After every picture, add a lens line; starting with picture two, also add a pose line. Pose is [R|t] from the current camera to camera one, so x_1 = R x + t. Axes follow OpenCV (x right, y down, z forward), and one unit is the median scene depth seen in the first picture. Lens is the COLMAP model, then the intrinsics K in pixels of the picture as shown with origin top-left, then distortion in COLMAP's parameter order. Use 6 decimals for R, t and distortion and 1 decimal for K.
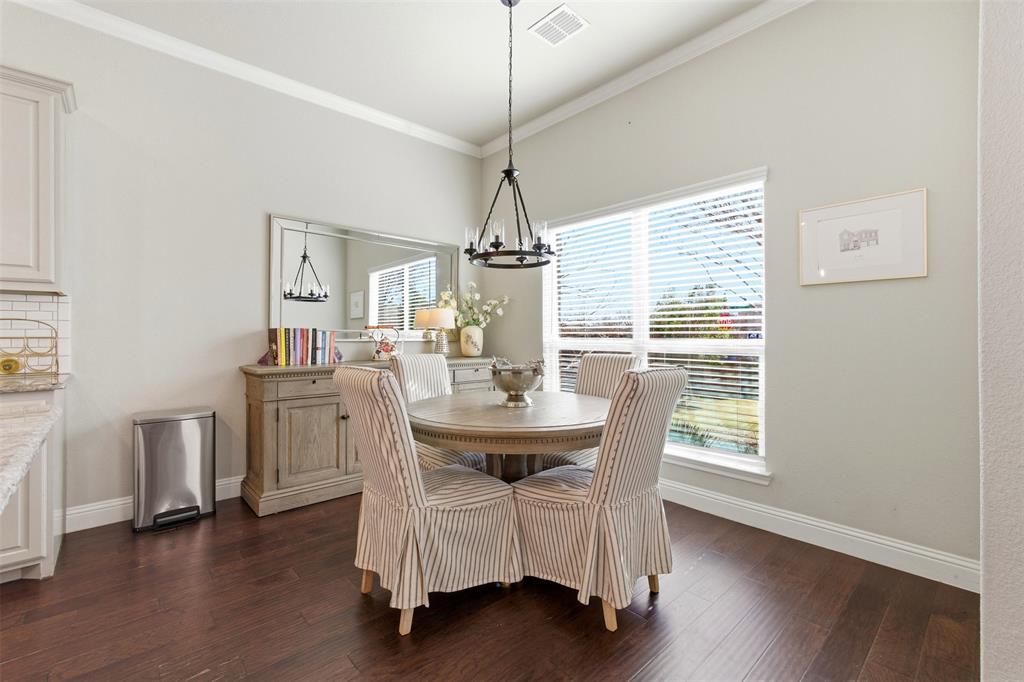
lens RADIAL K [[439.6, 0, 509.7], [0, 439.6, 331.7], [0, 0, 1]] dist [-0.008414, 0.004043]
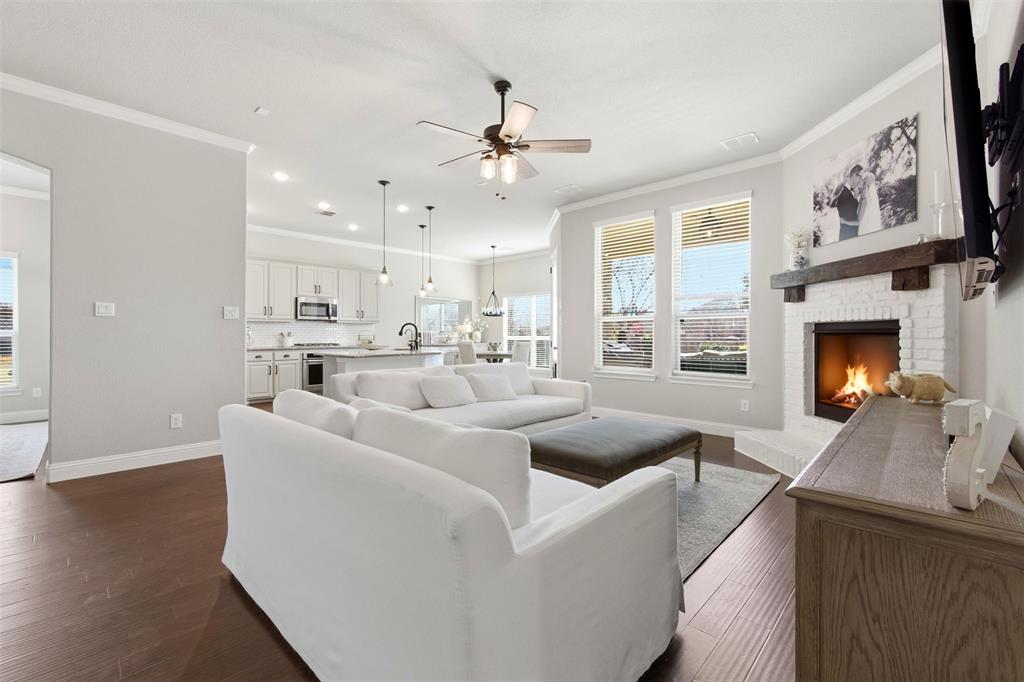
lens RADIAL K [[439.6, 0, 508.4], [0, 439.6, 335.3], [0, 0, 1]] dist [-0.008414, 0.004043]
pose [[0.997673, -0.001305, 0.068175, -0.122005], [0.000808, 0.999973, 0.007328, -0.013882], [-0.068183, -0.007256, 0.997646, -2.629034]]
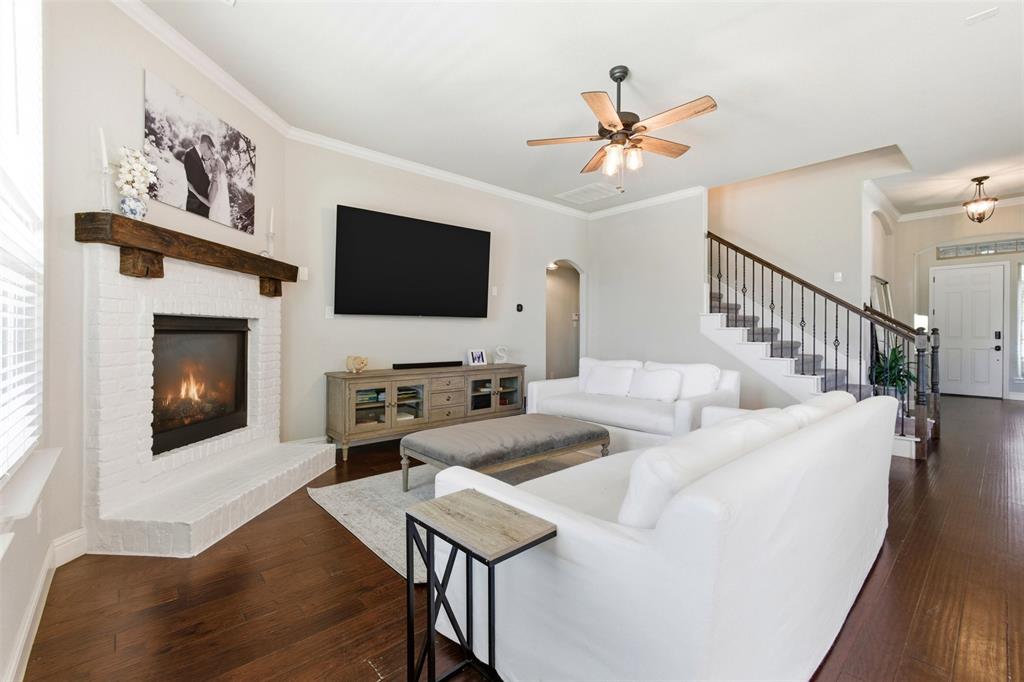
lens RADIAL K [[439.6, 0, 507.5], [0, 439.6, 335.3], [0, 0, 1]] dist [-0.008414, 0.004043]
pose [[-0.999897, -0.005704, 0.013147, 0.226813], [-0.005735, 0.999981, -0.002256, -0.000110], [-0.013134, -0.002331, -0.999911, -0.215799]]
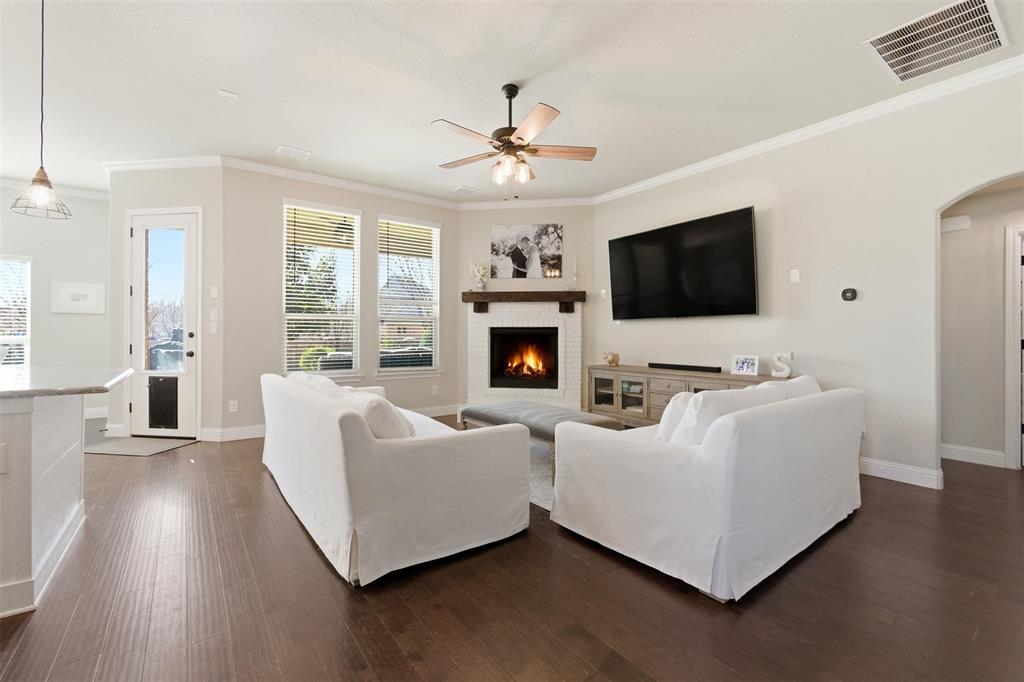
lens RADIAL K [[439.6, 0, 511.7], [0, 439.6, 330.9], [0, 0, 1]] dist [-0.008414, 0.004043]
pose [[0.095273, 0.004467, 0.995441, -1.291995], [-0.007869, 0.999962, -0.003735, -0.016304], [-0.995420, -0.007477, 0.095305, -1.511966]]
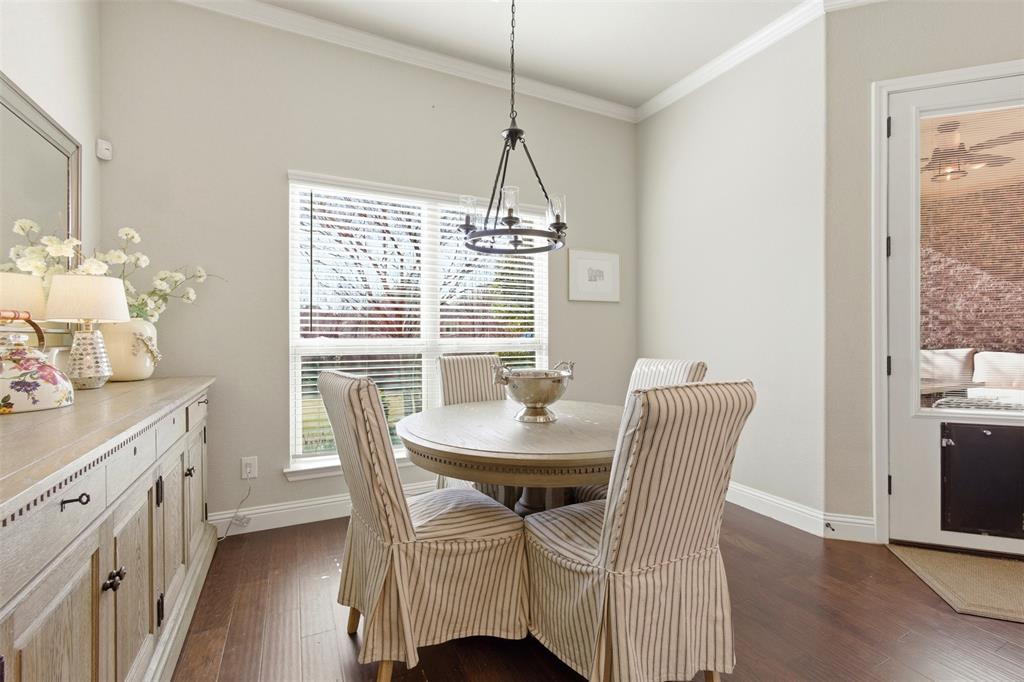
lens RADIAL K [[439.6, 0, 502.3], [0, 439.6, 342.1], [0, 0, 1]] dist [-0.008414, 0.004043]
pose [[0.277959, -0.019759, 0.960390, -0.709099], [-0.005775, 0.999736, 0.022240, 0.000776], [-0.960576, -0.011728, 0.277771, 0.729572]]
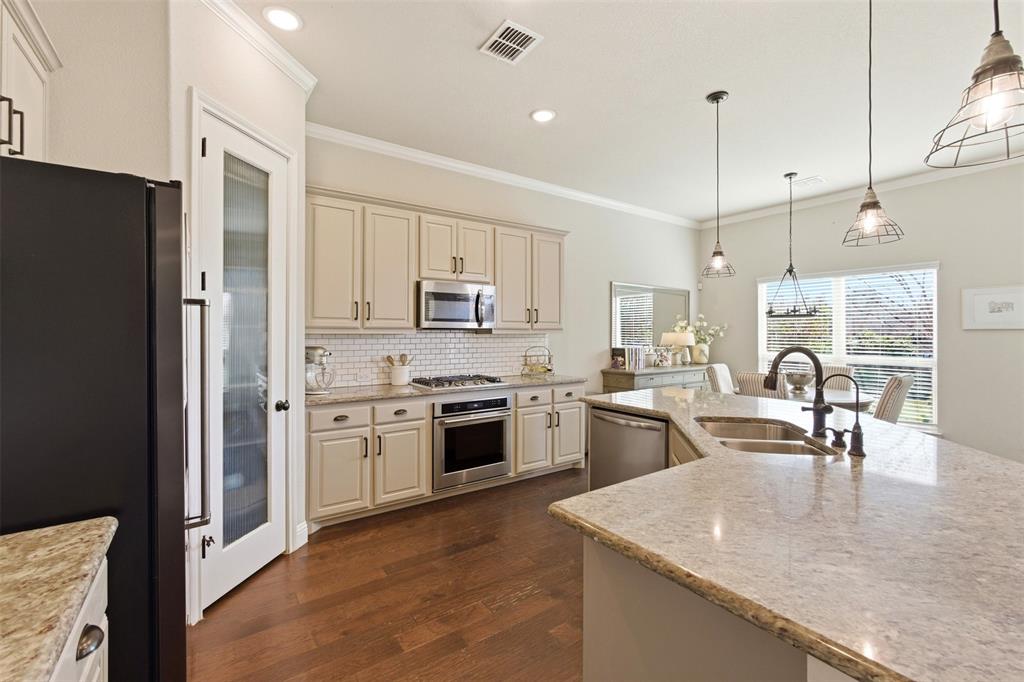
lens RADIAL K [[439.6, 0, 510.7], [0, 439.6, 330.5], [0, 0, 1]] dist [-0.008414, 0.004043]
pose [[0.992803, -0.001250, -0.119749, -0.887447], [0.001262, 0.999999, 0.000022, -0.093212], [0.119749, -0.000173, 0.992804, -0.929047]]
